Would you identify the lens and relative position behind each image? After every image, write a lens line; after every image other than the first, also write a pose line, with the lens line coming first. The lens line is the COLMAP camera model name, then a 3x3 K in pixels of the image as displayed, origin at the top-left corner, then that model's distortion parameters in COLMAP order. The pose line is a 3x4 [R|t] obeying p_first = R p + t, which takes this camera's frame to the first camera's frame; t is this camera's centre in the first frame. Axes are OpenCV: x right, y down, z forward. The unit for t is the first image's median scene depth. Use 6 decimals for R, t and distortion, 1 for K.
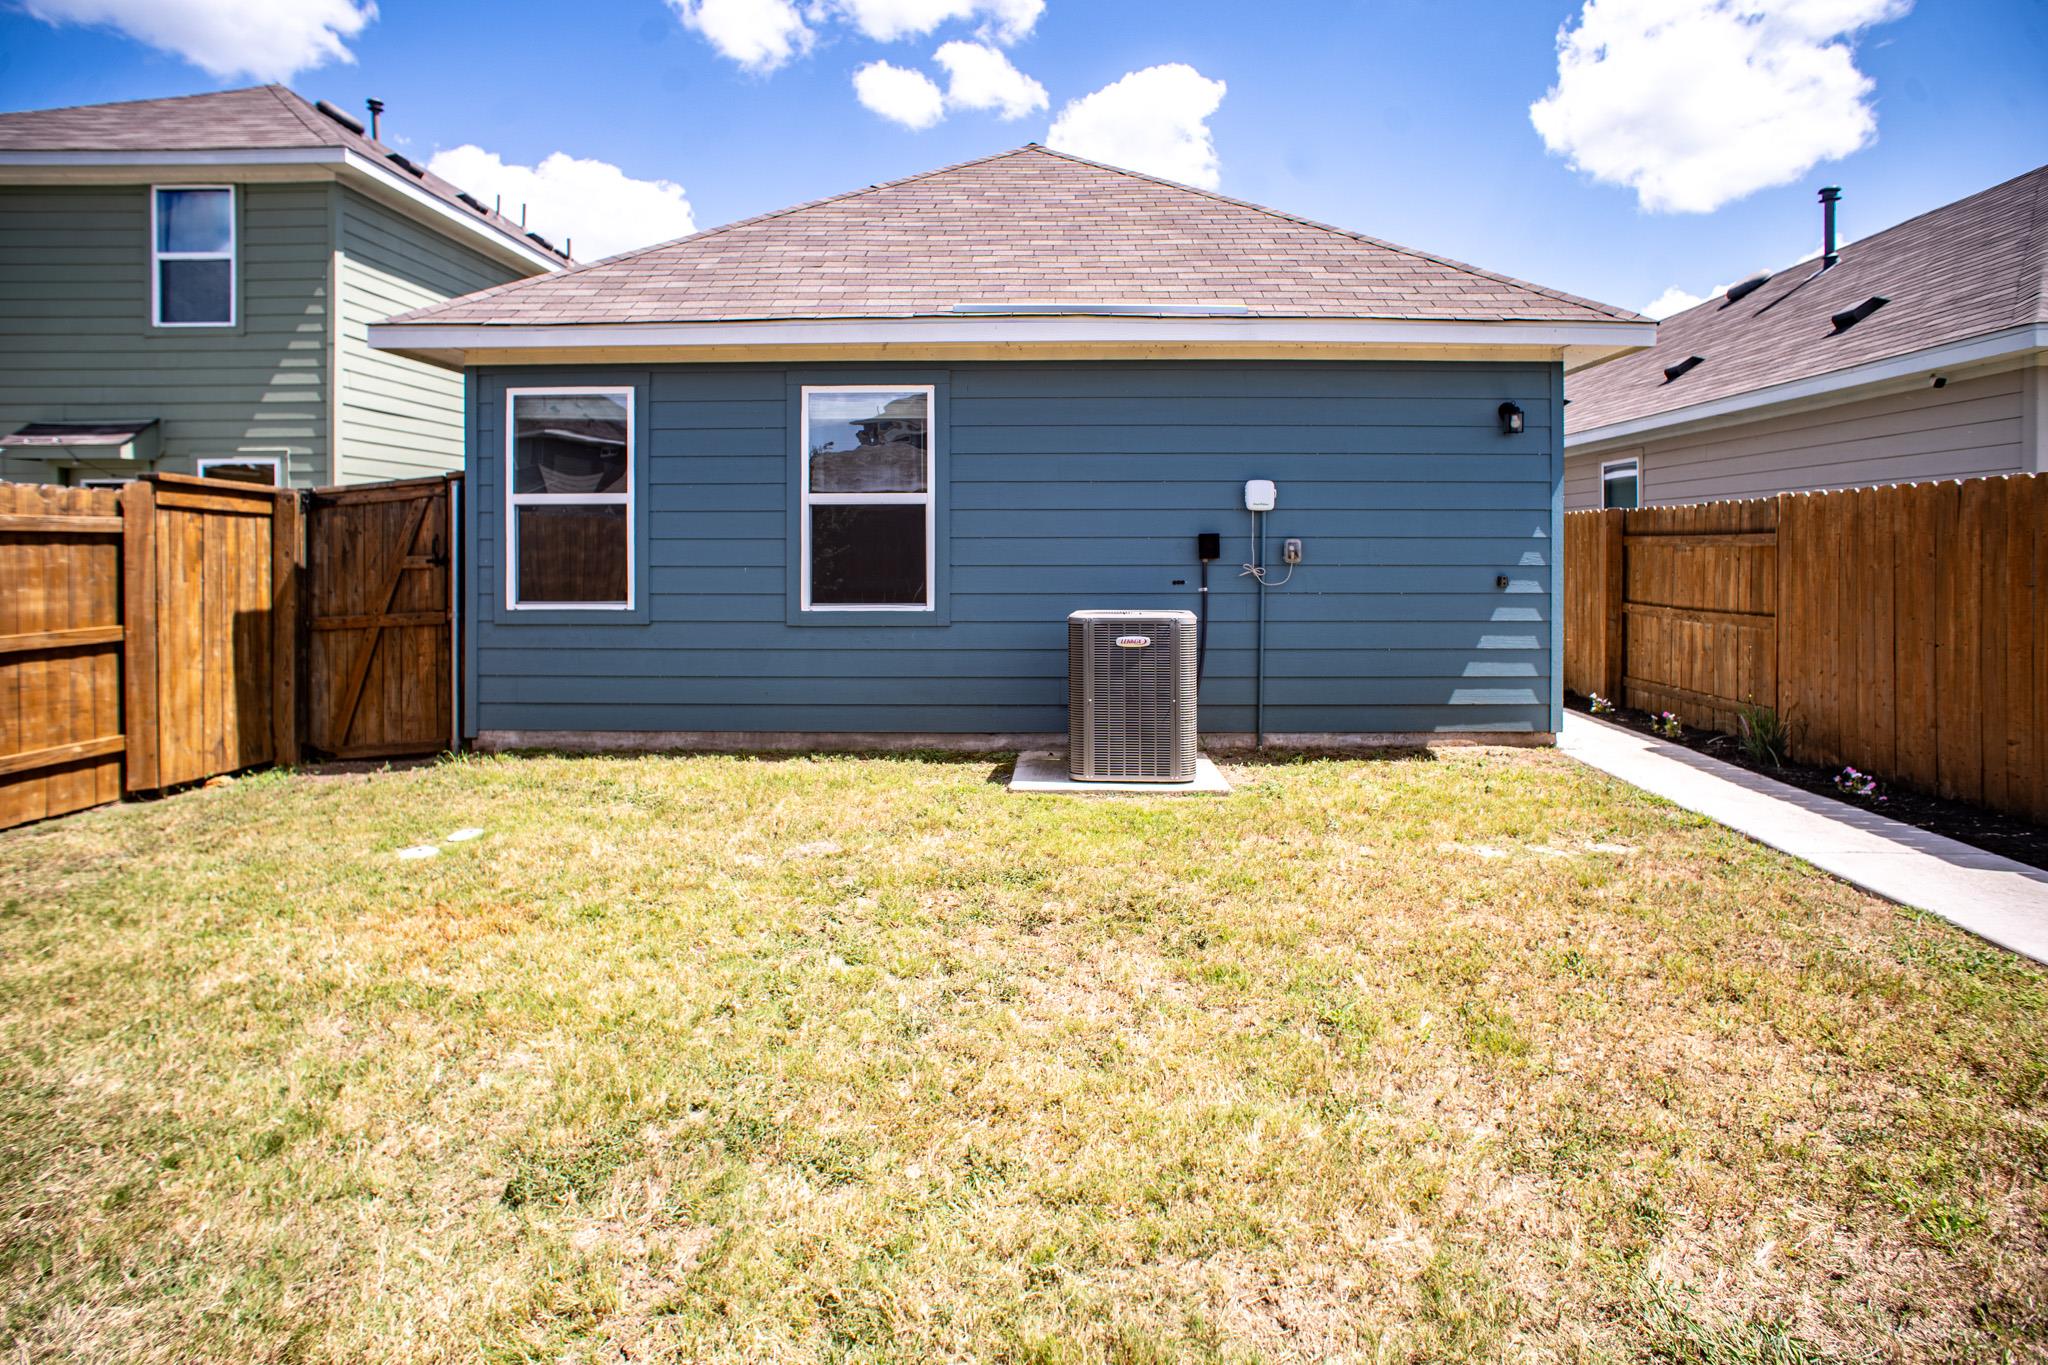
lens RADIAL K [[1016.7, 0, 1028.7], [0, 1016.7, 651.4], [0, 0, 1]] dist [-0.051329, 0.027591]
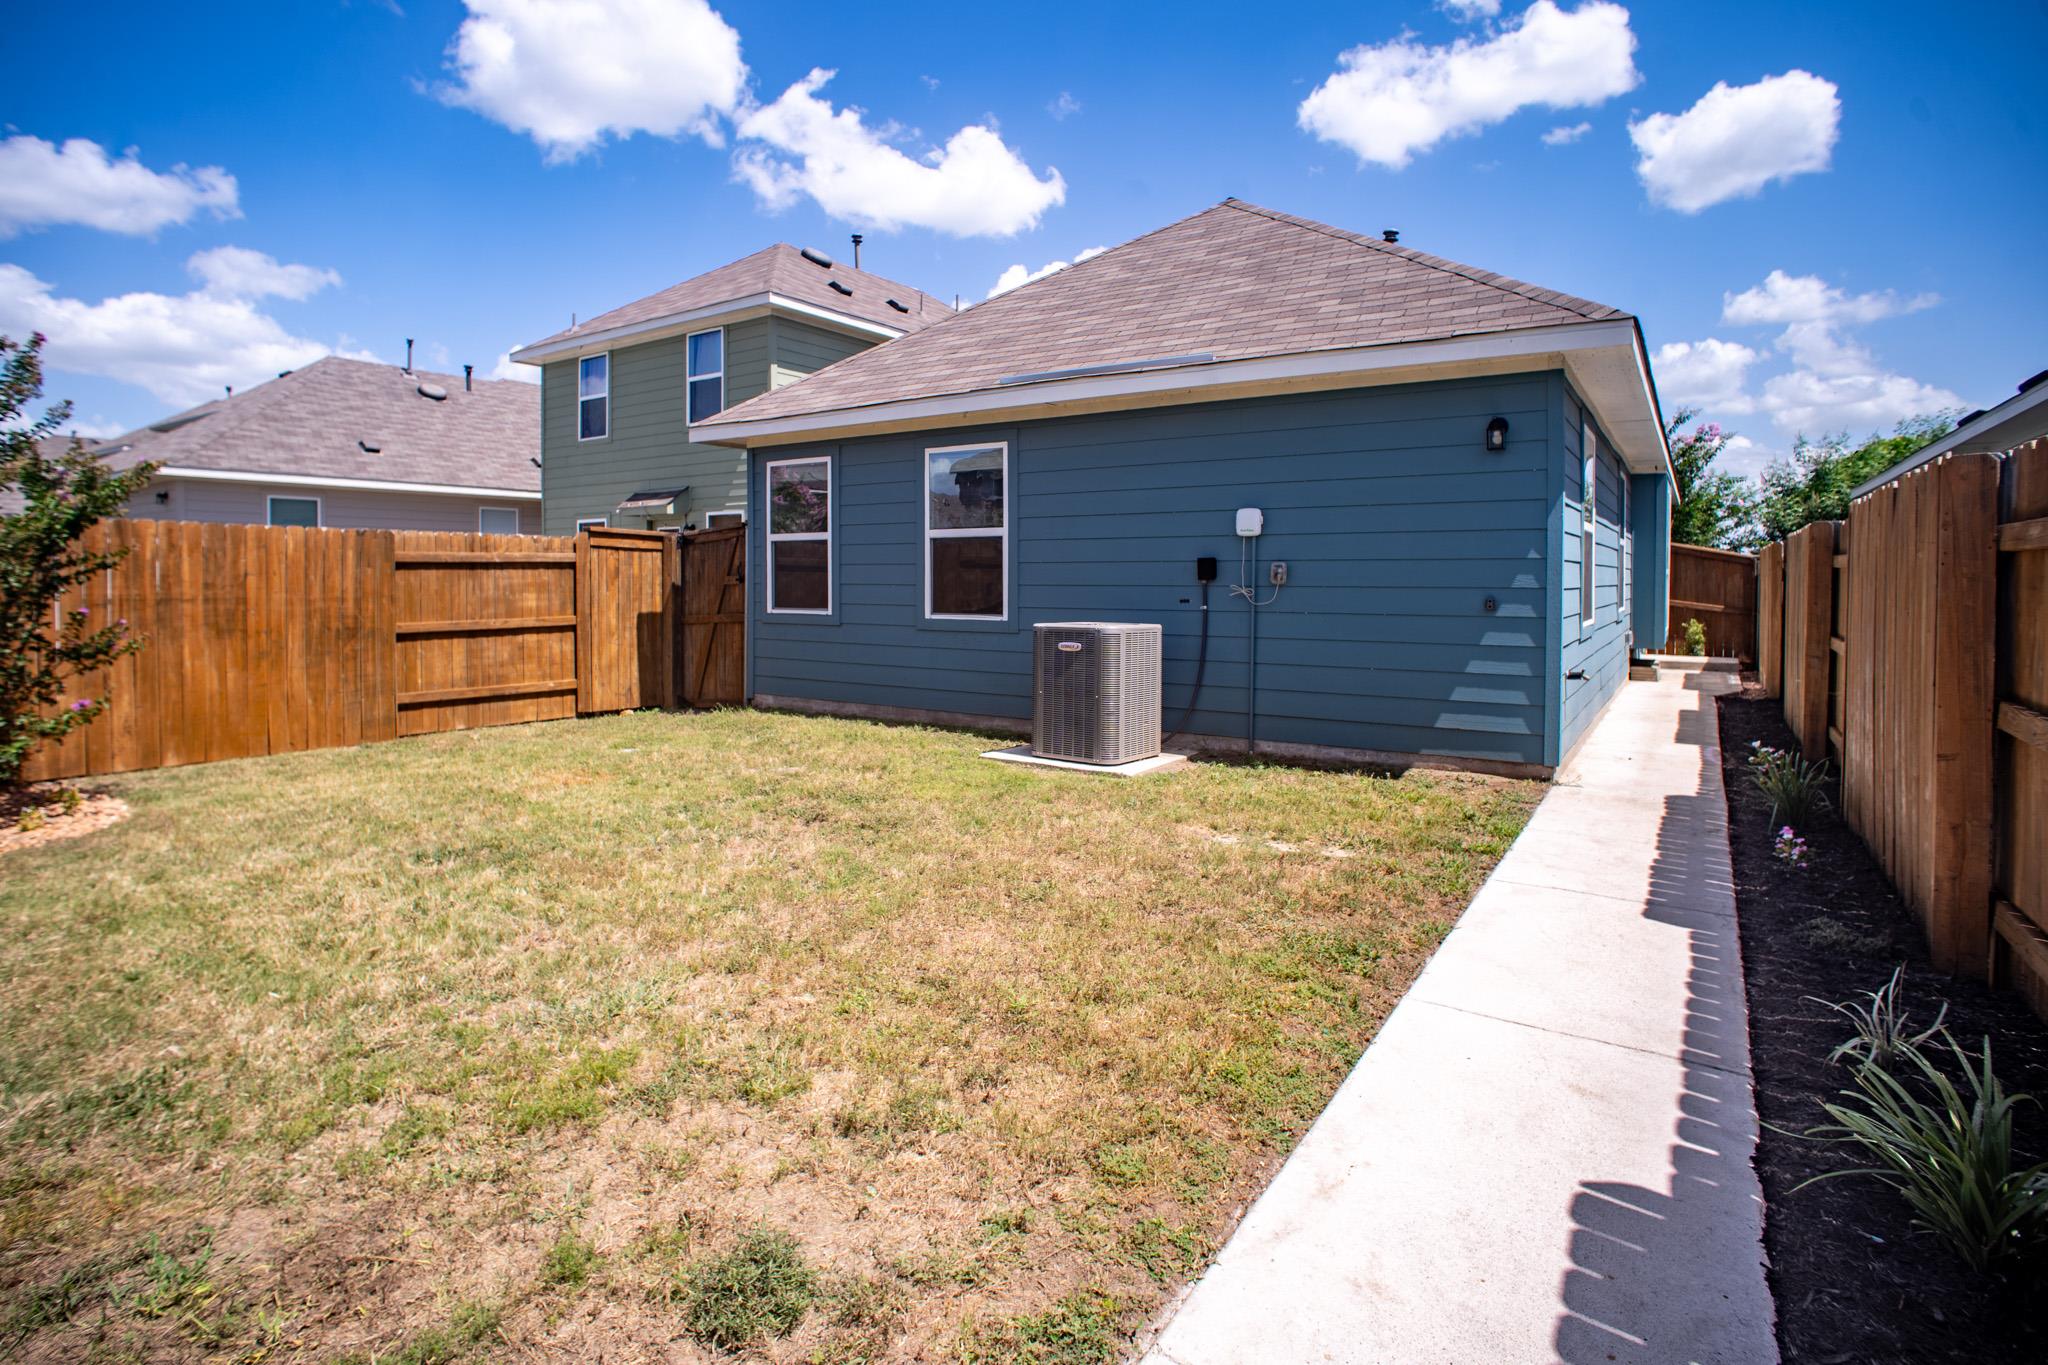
lens RADIAL K [[998.1, 0, 1019.9], [0, 998.1, 720.5], [0, 0, 1]] dist [-0.038394, 0.025777]
pose [[0.845108, 0.077772, -0.528908, 0.603873], [-0.054078, 0.996723, 0.060153, 0.008964], [0.531853, -0.022234, 0.846544, -0.051040]]
